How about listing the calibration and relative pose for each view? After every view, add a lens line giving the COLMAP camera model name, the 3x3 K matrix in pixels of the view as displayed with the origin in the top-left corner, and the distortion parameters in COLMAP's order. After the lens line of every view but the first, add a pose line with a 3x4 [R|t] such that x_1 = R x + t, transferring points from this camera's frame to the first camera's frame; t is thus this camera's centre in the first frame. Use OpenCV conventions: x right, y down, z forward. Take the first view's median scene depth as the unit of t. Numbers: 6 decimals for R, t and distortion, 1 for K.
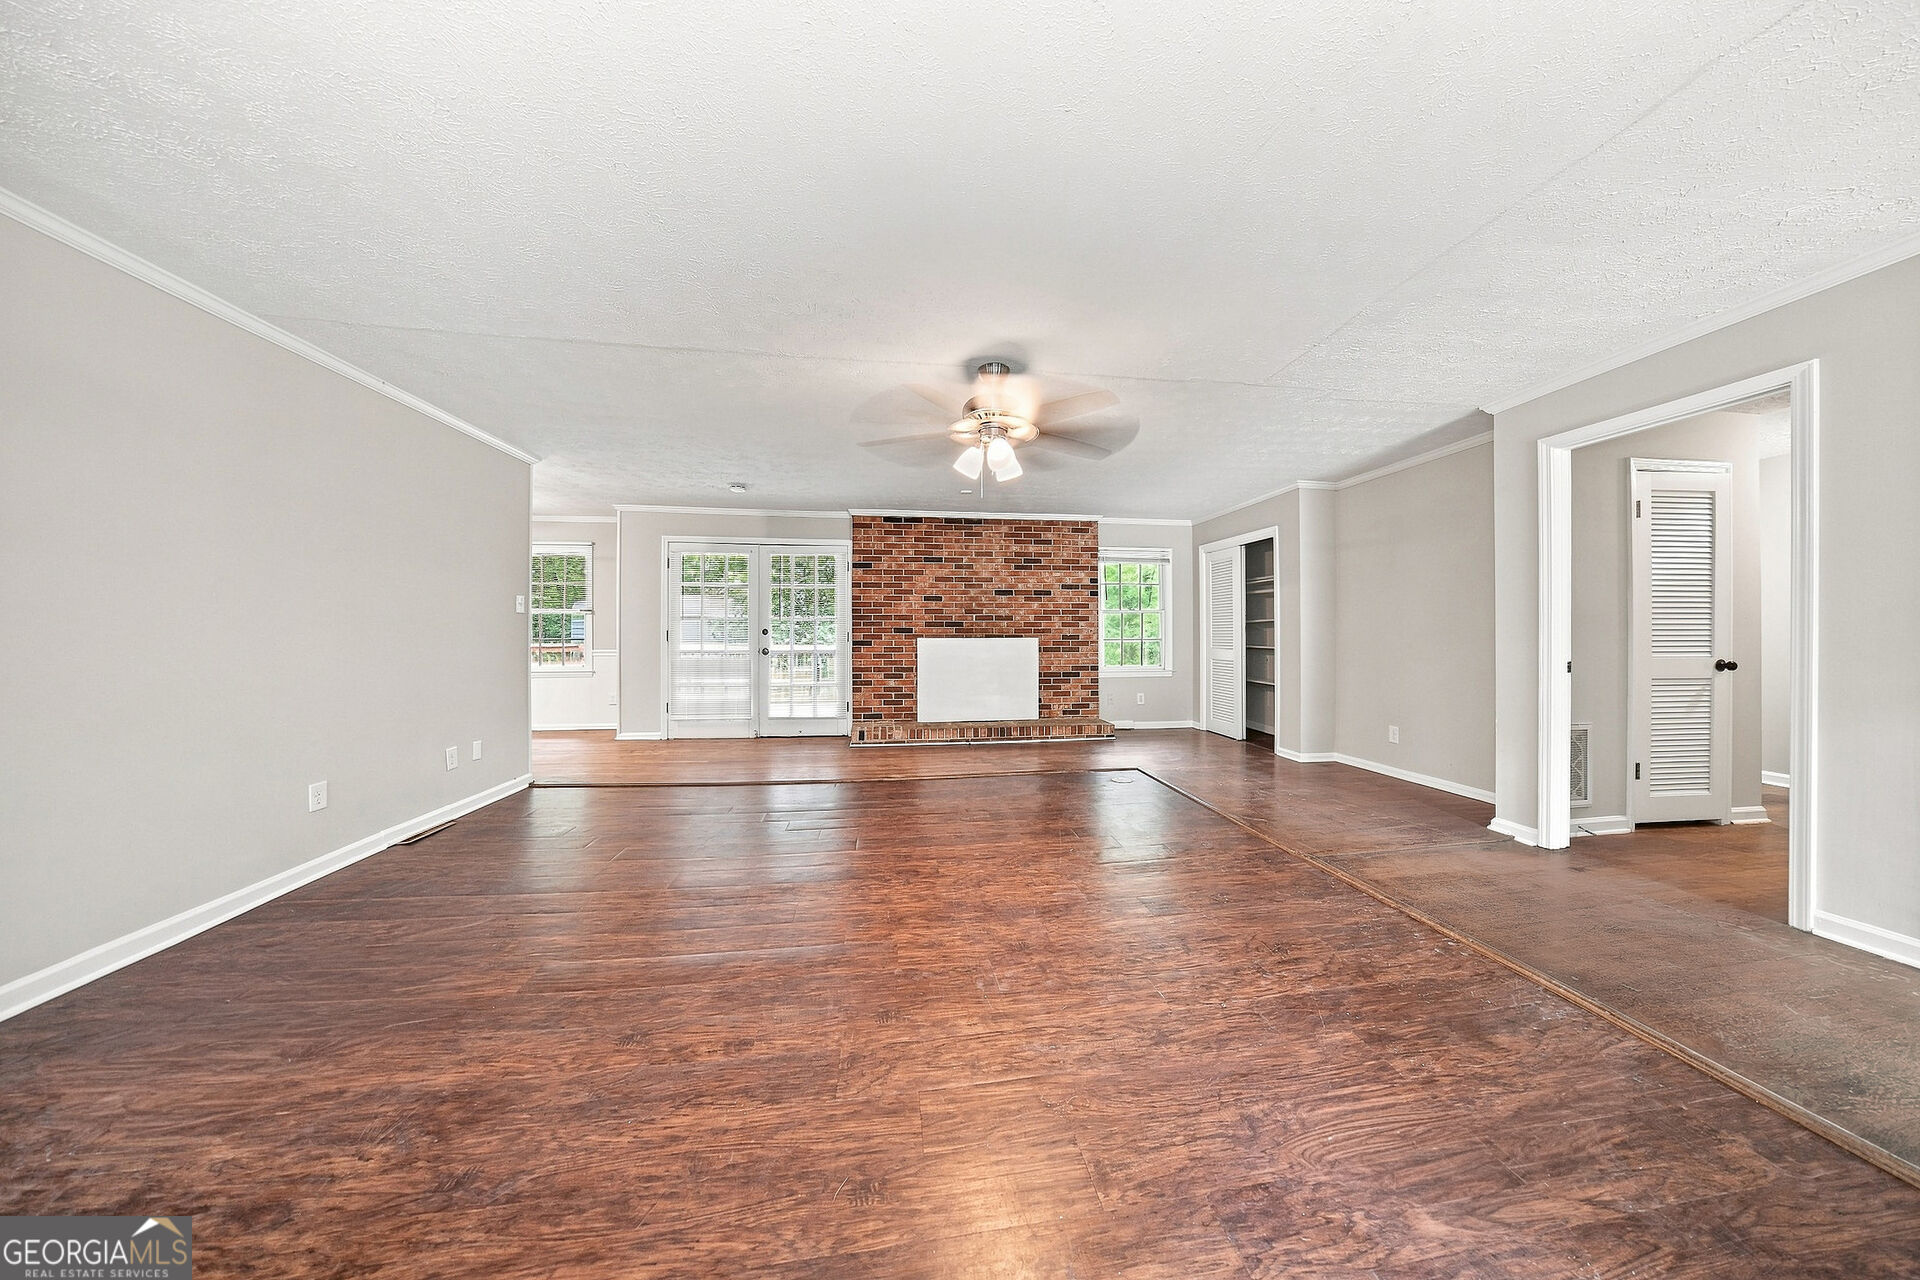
lens RADIAL K [[568.0, 0, 946.1], [0, 568.0, 630.9], [0, 0, 1]] dist [-0.000781, -0.000031]
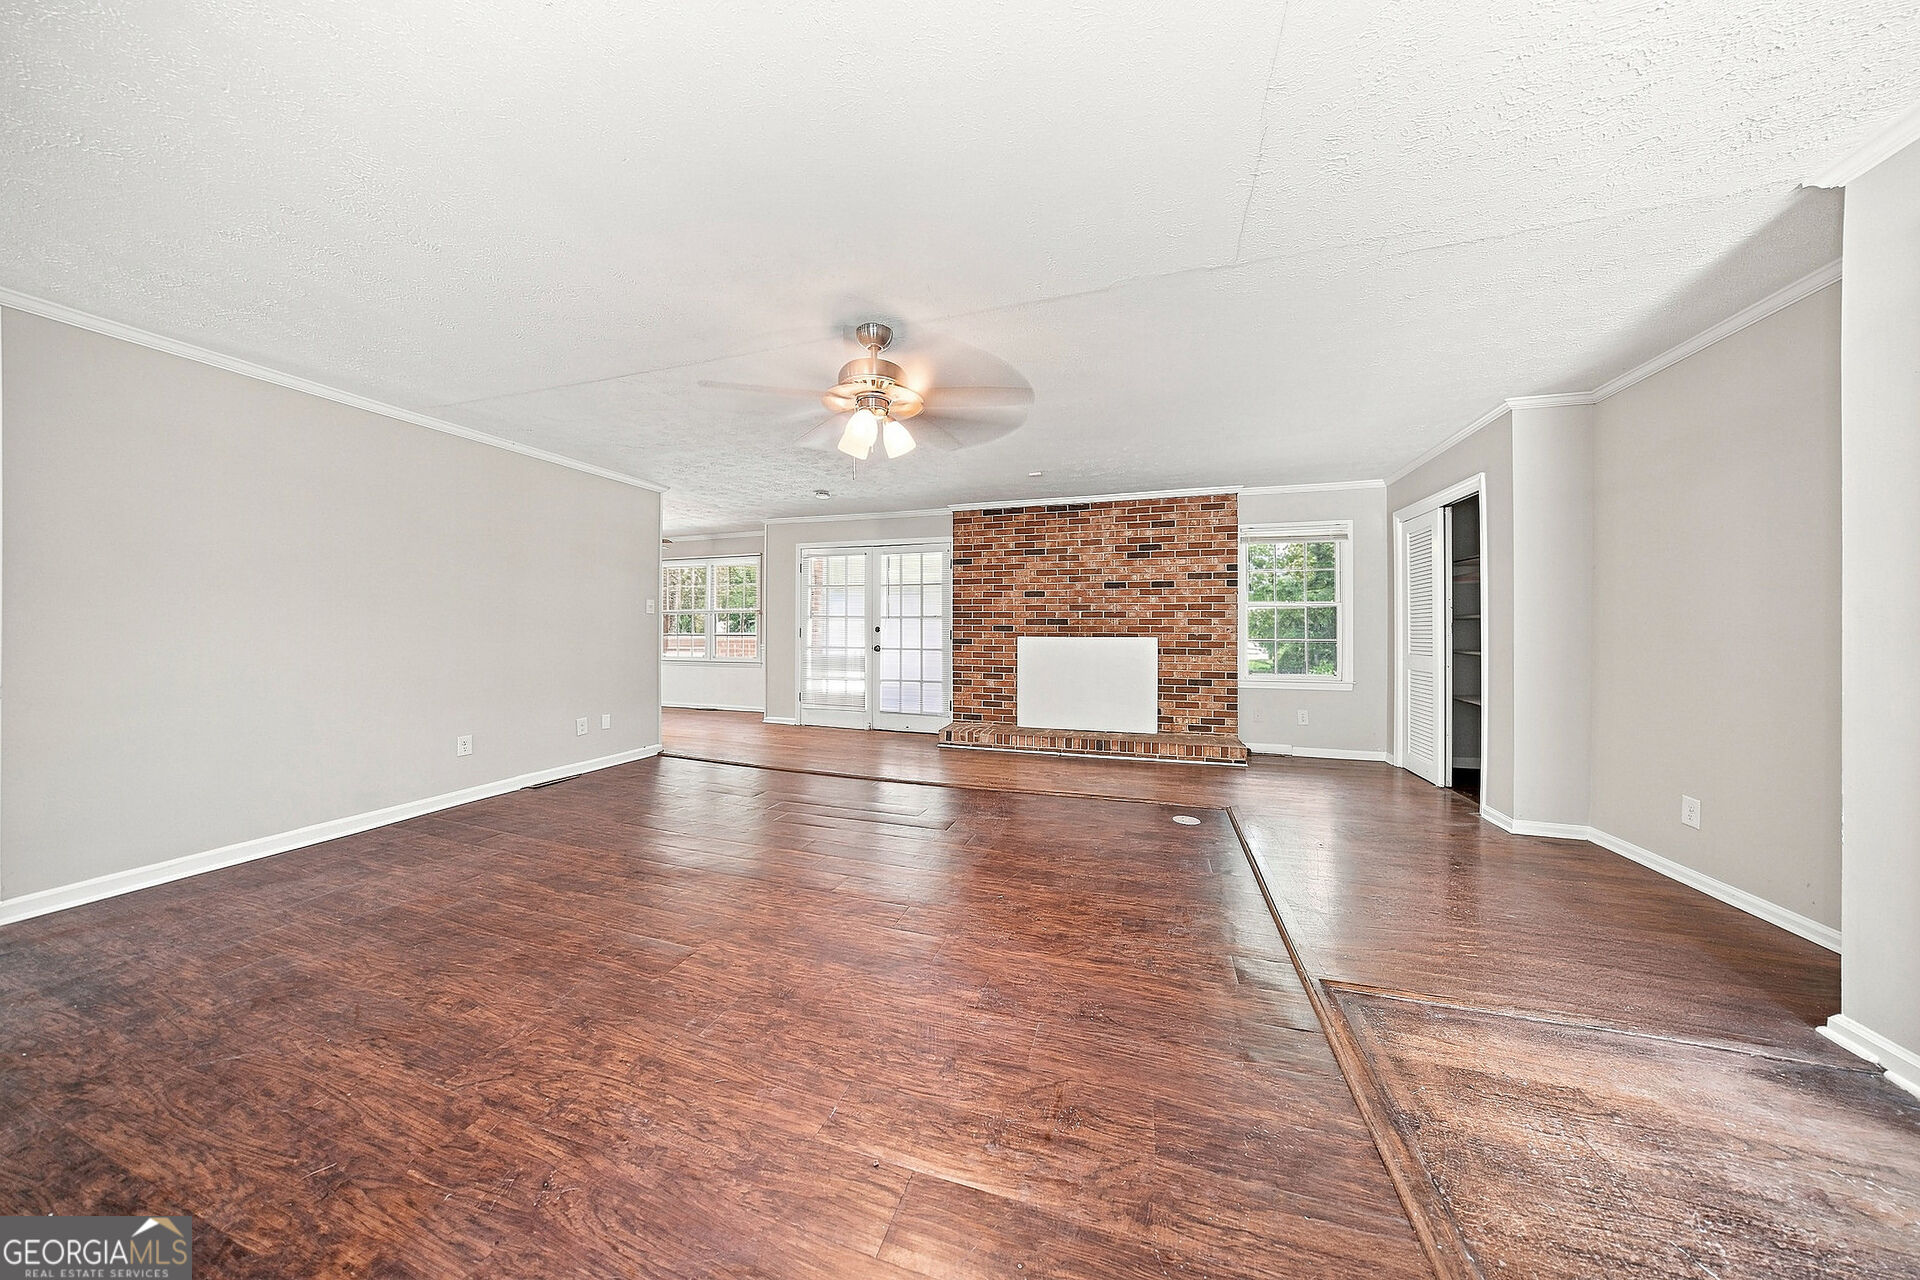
lens RADIAL K [[568.0, 0, 946.1], [0, 568.0, 630.9], [0, 0, 1]] dist [-0.000781, -0.000031]
pose [[0.908215, 0.003865, -0.418486, 0.232556], [-0.003415, 0.999993, 0.001825, 0.001775], [0.418490, -0.000228, 0.908221, 0.100161]]
